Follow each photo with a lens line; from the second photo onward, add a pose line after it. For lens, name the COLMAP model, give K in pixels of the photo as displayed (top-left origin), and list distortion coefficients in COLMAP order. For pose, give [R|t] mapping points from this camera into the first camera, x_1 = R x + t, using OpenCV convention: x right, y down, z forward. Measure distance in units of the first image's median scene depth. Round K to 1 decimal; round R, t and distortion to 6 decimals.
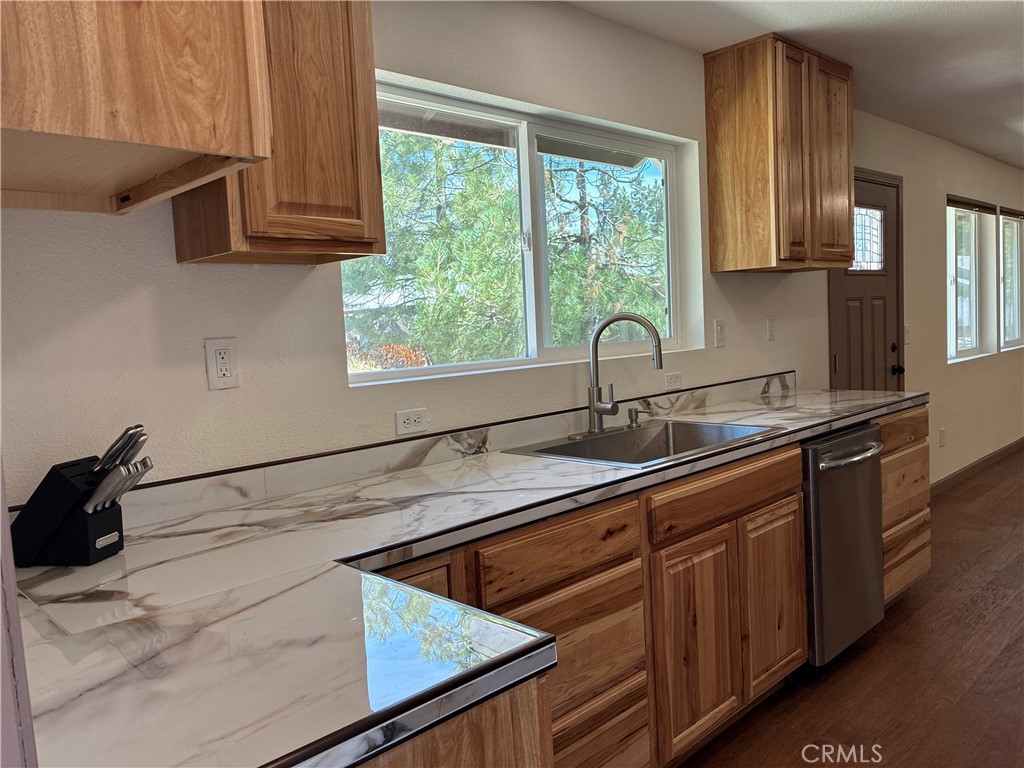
lens RADIAL K [[766.4, 0, 515.2], [0, 766.4, 373.7], [0, 0, 1]] dist [0.045691, -0.062008]
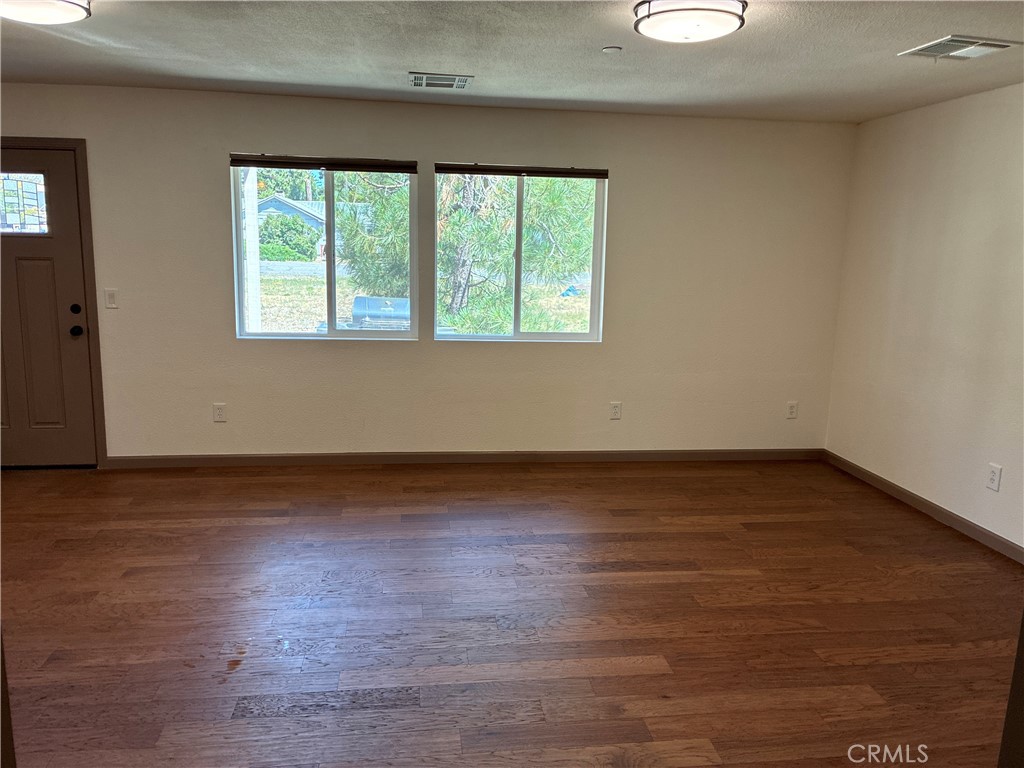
lens RADIAL K [[766.4, 0, 515.2], [0, 766.4, 373.7], [0, 0, 1]] dist [0.045691, -0.062008]
pose [[0.806638, 0.176682, -0.564020, 1.569877], [-0.112695, 0.982744, 0.146679, -0.167510], [0.580202, -0.054754, 0.812630, 0.501381]]
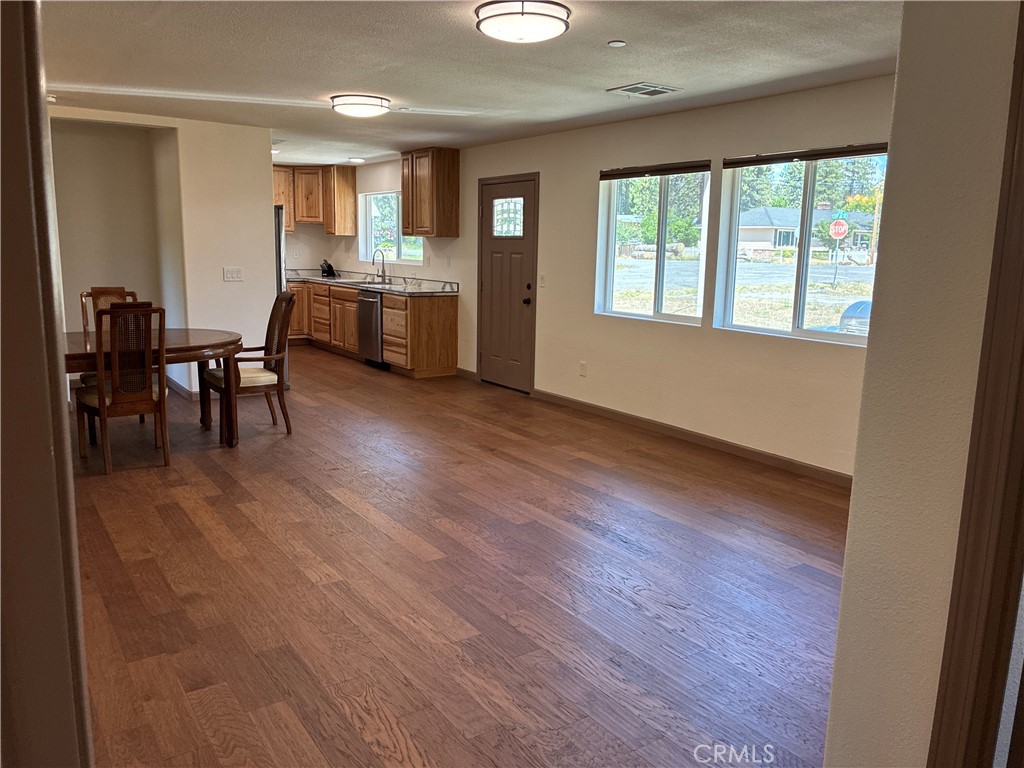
lens RADIAL K [[766.4, 0, 515.2], [0, 766.4, 373.7], [0, 0, 1]] dist [0.045691, -0.062008]
pose [[-0.149050, 0.214242, -0.965342, 2.025305], [-0.081379, 0.970277, 0.227902, -0.213255], [0.985475, 0.112528, -0.127185, 1.198284]]
